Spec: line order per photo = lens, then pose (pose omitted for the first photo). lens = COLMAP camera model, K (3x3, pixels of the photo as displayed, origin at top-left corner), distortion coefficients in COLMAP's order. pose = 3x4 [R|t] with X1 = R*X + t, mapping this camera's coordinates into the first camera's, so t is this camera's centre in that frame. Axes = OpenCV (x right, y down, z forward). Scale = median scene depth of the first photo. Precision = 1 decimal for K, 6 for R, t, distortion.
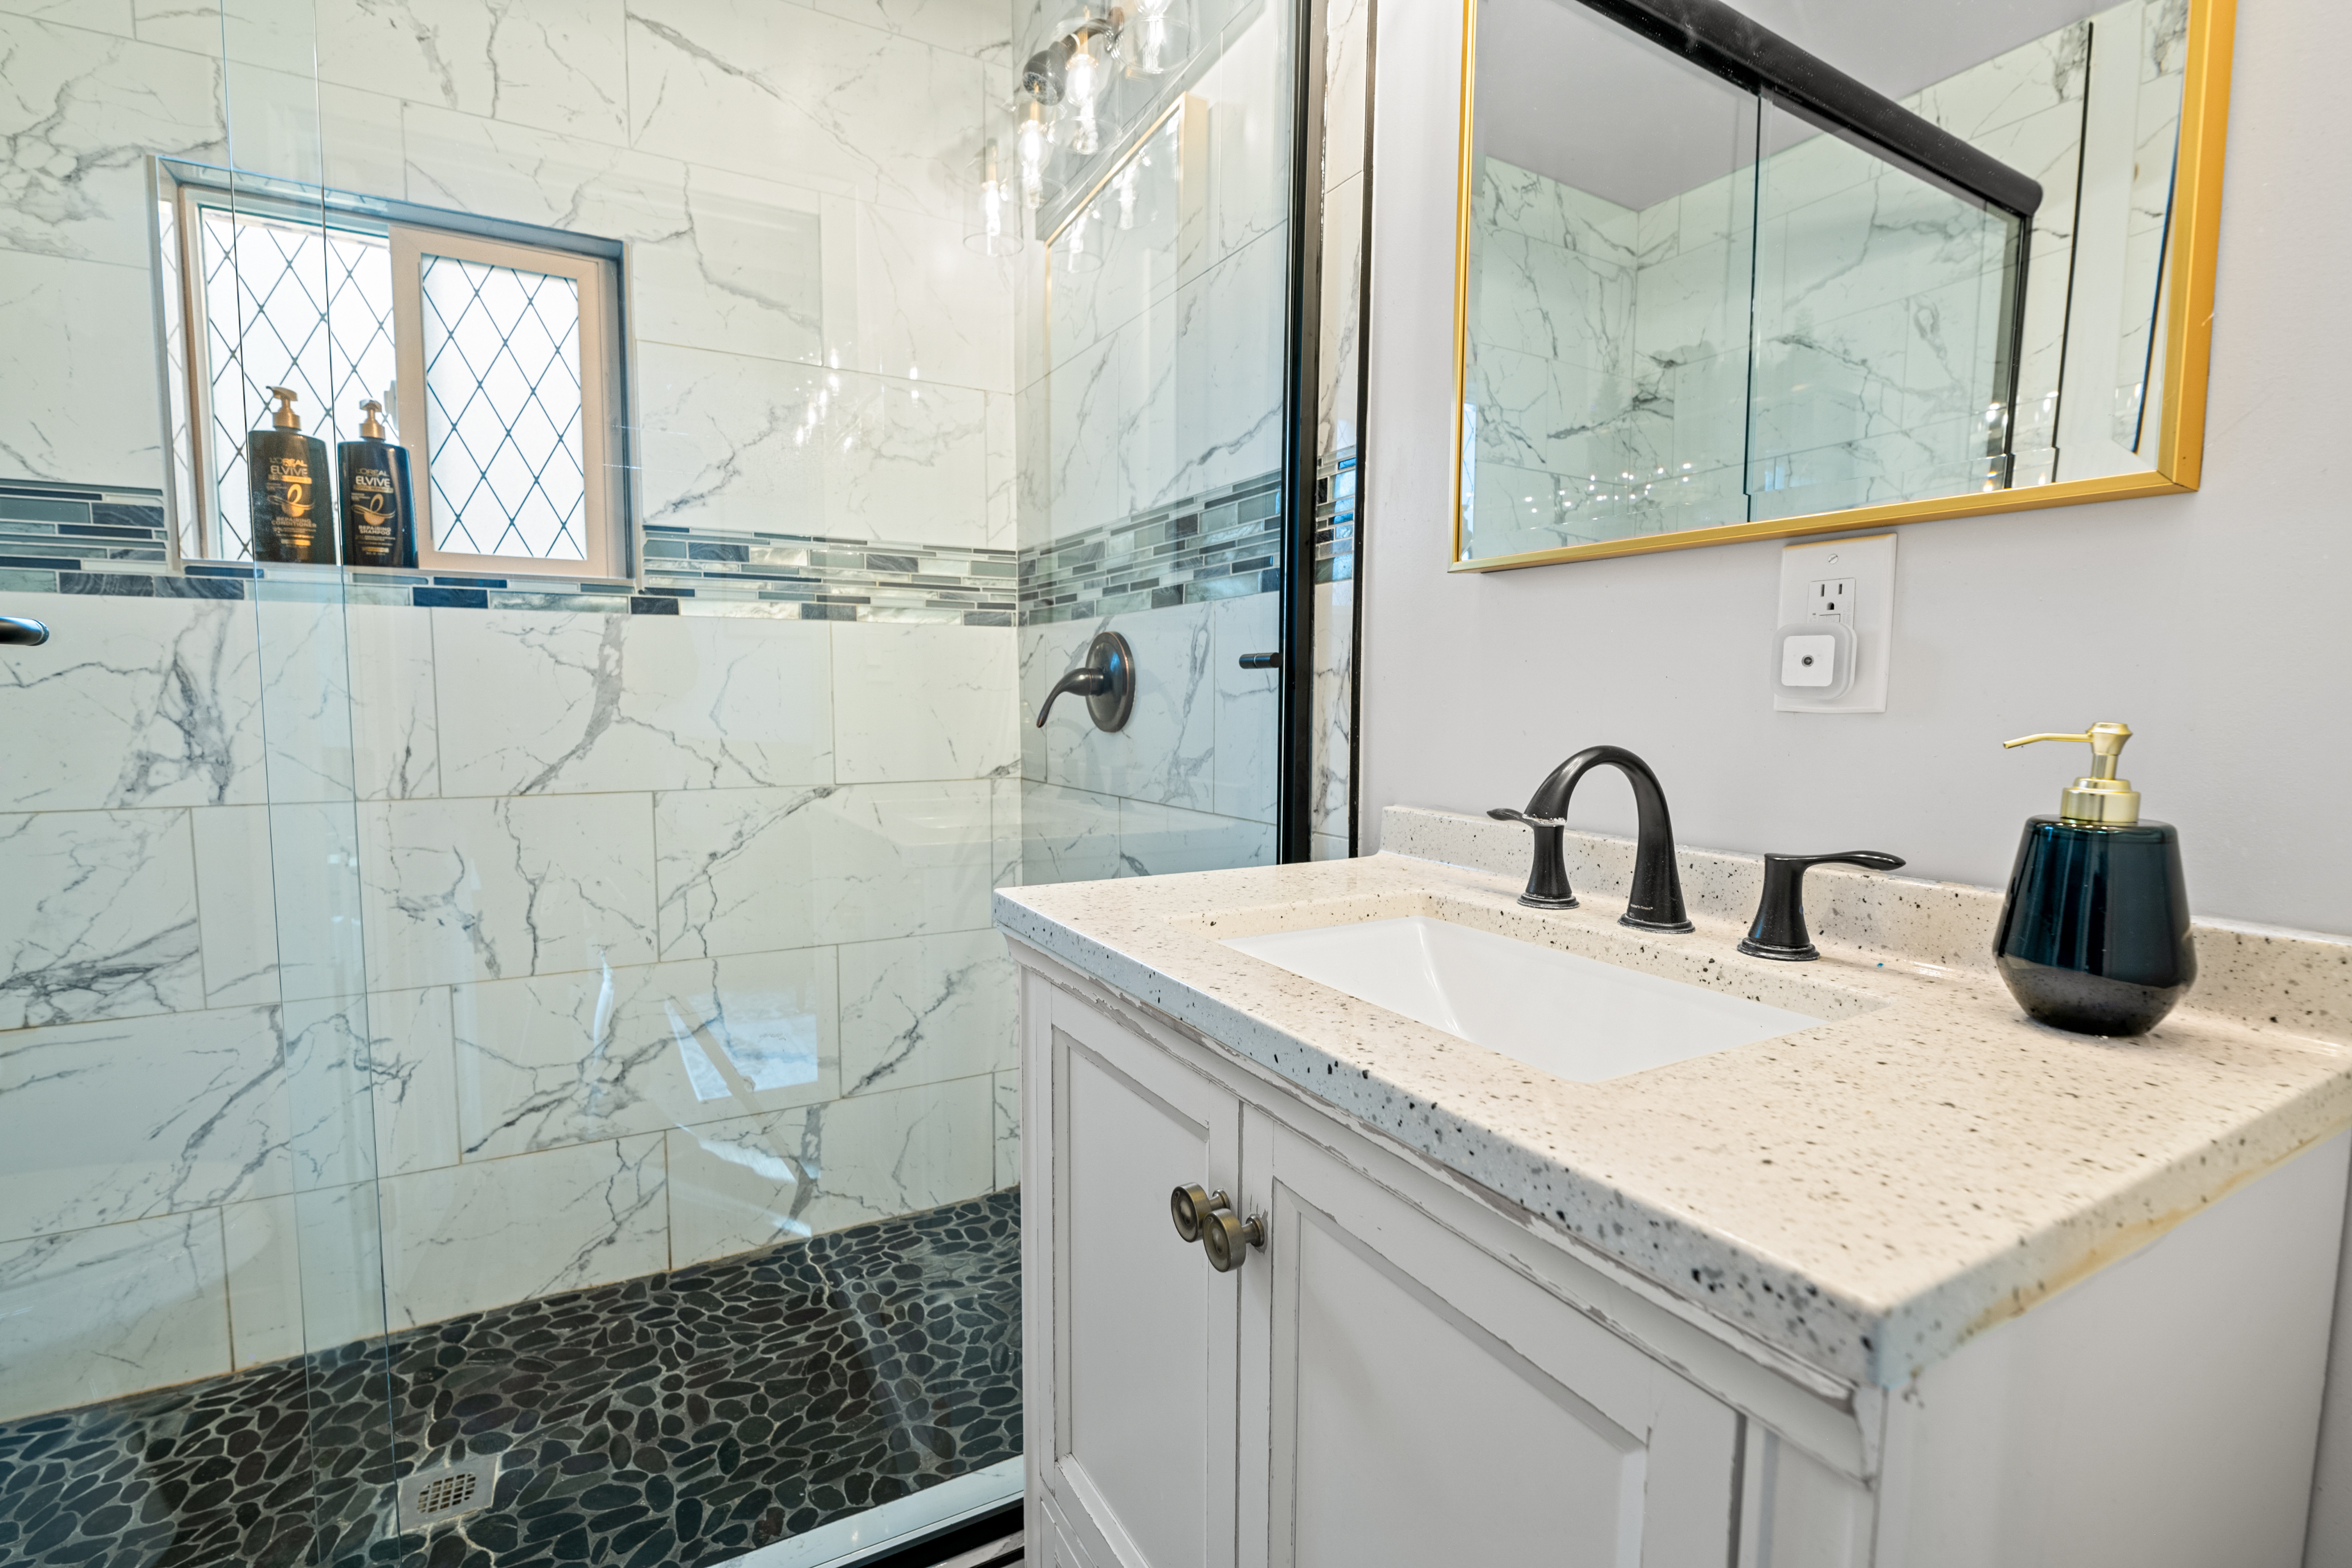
lens RADIAL K [[1069.0, 0, 1179.2], [0, 1069.0, 789.0], [0, 0, 1]] dist [-0.001995, -0.001538]
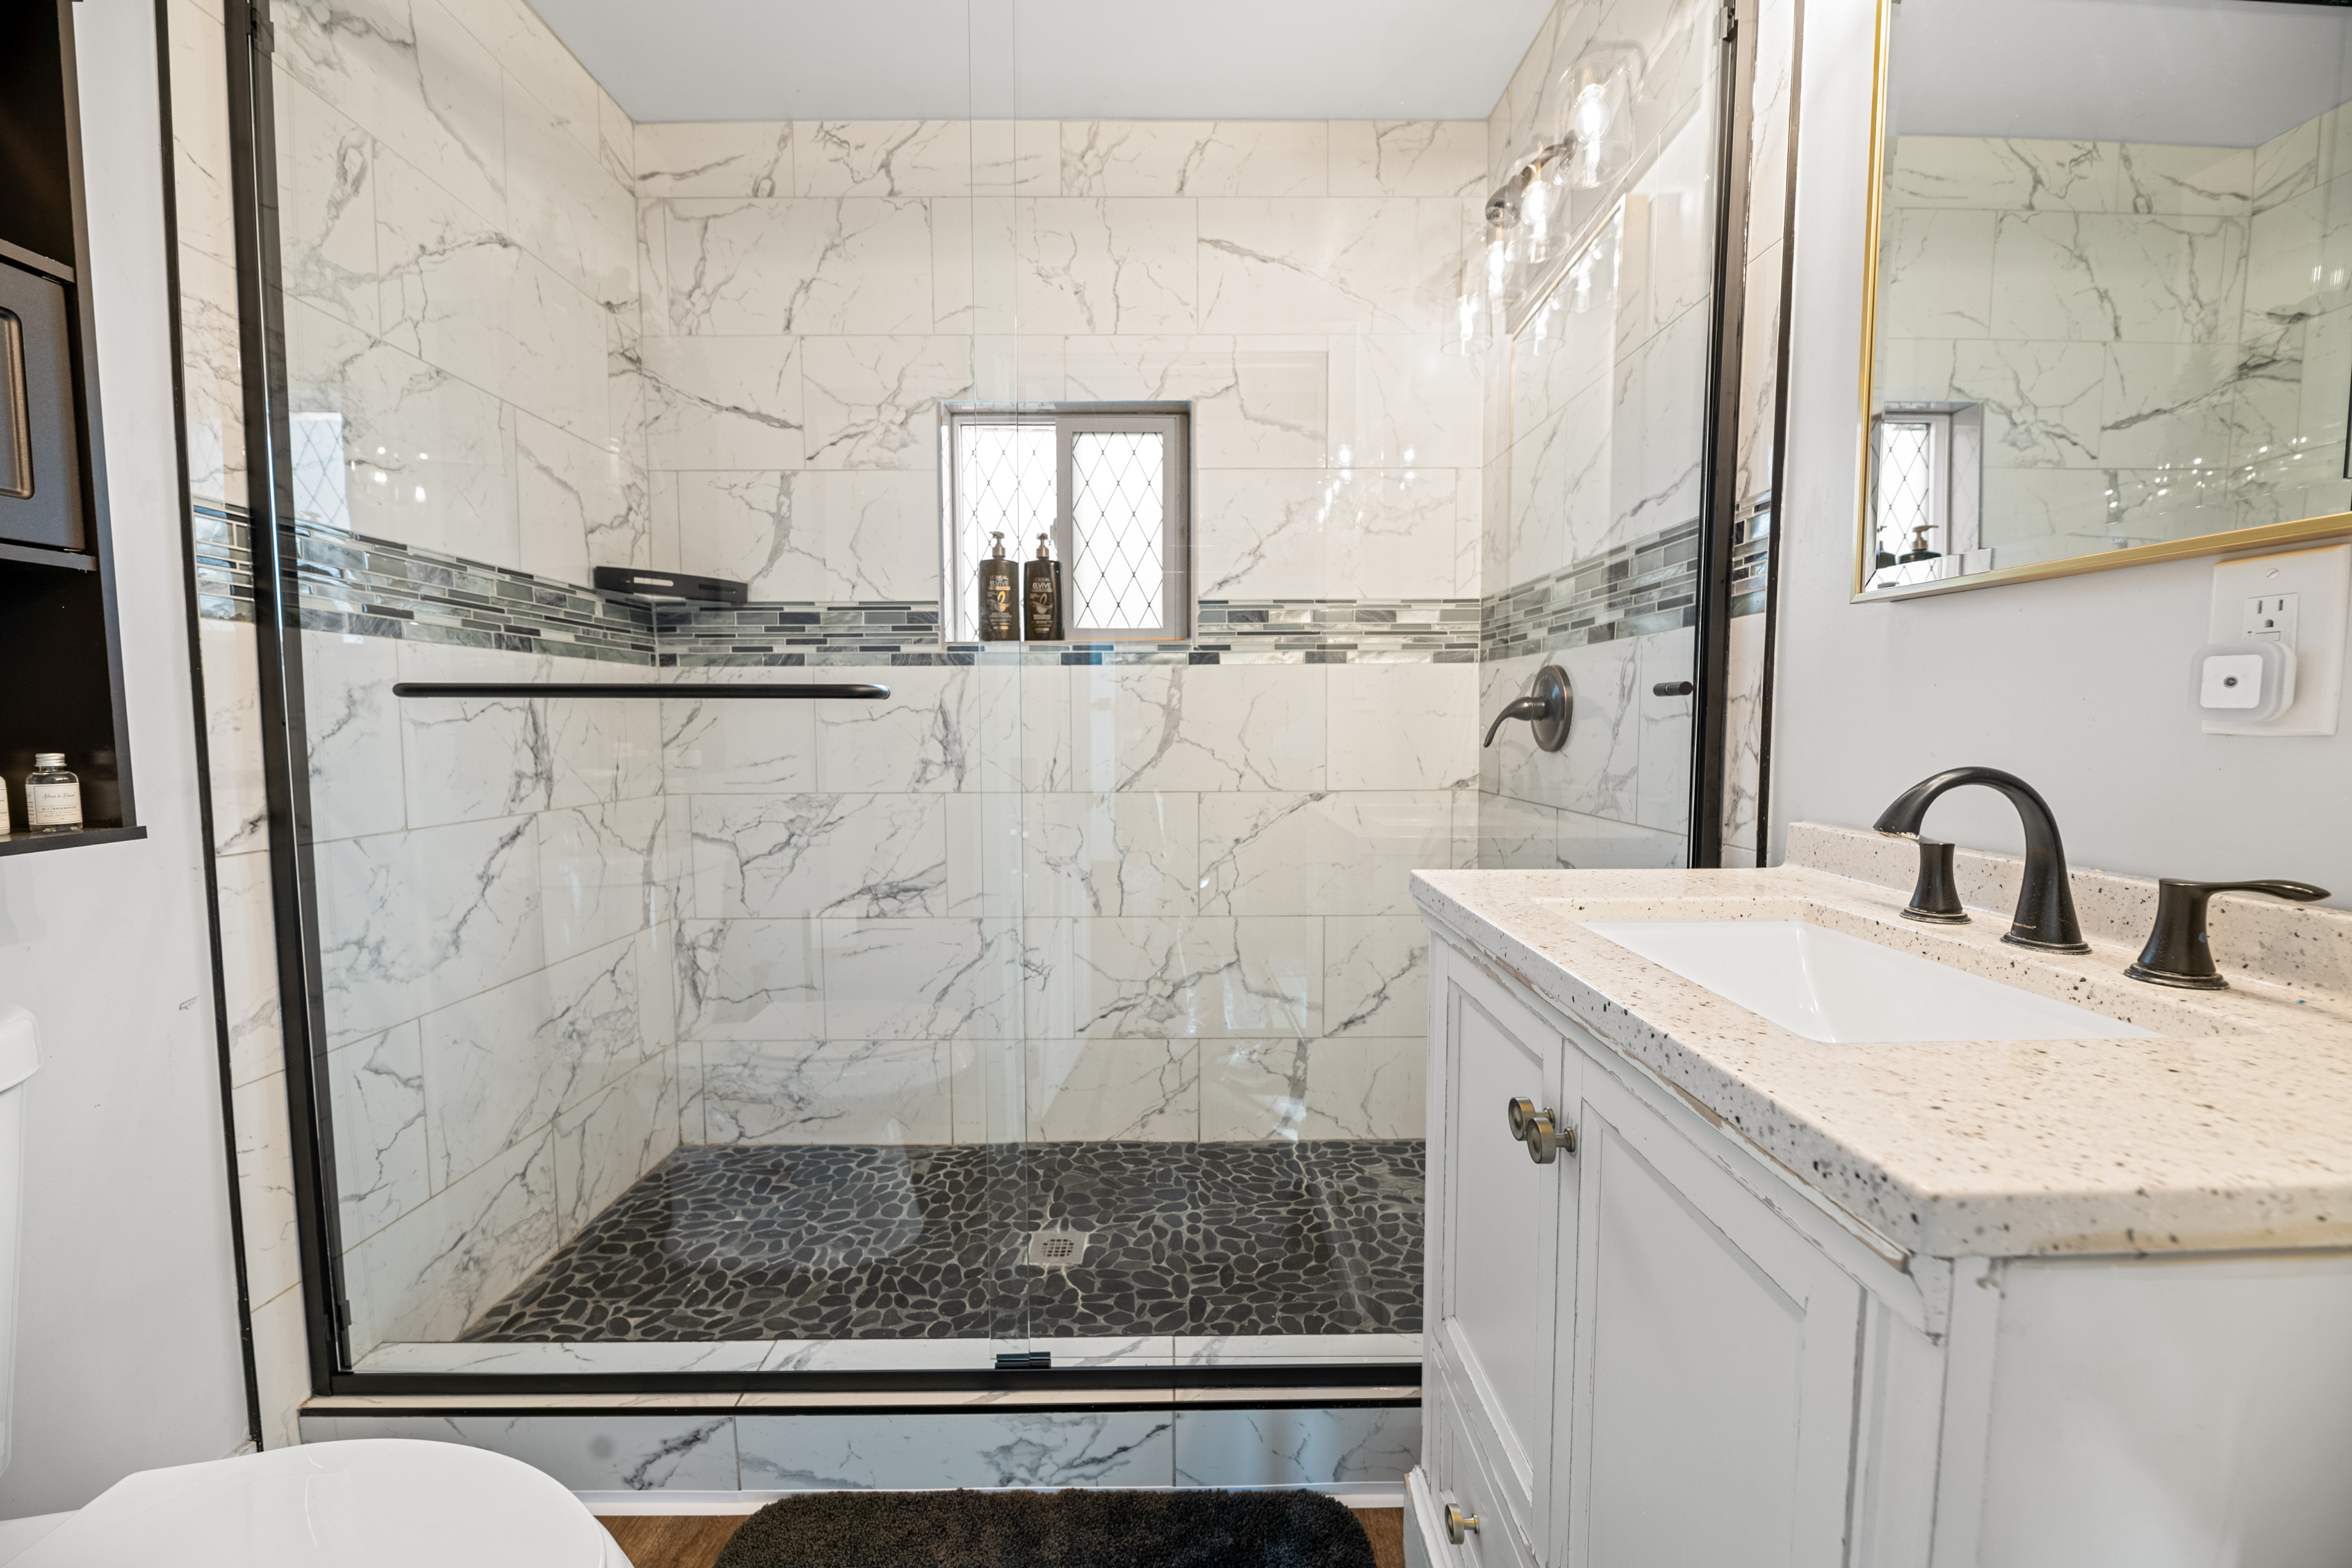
lens RADIAL K [[940.9, 0, 1181.5], [0, 940.9, 789.0], [0, 0, 1]] dist [-0.000098, -0.002872]
pose [[0.877933, 0.026491, -0.478050, 0.082814], [-0.032878, 0.999447, -0.004997, 0.006007], [0.477653, 0.020104, 0.878318, -0.096239]]
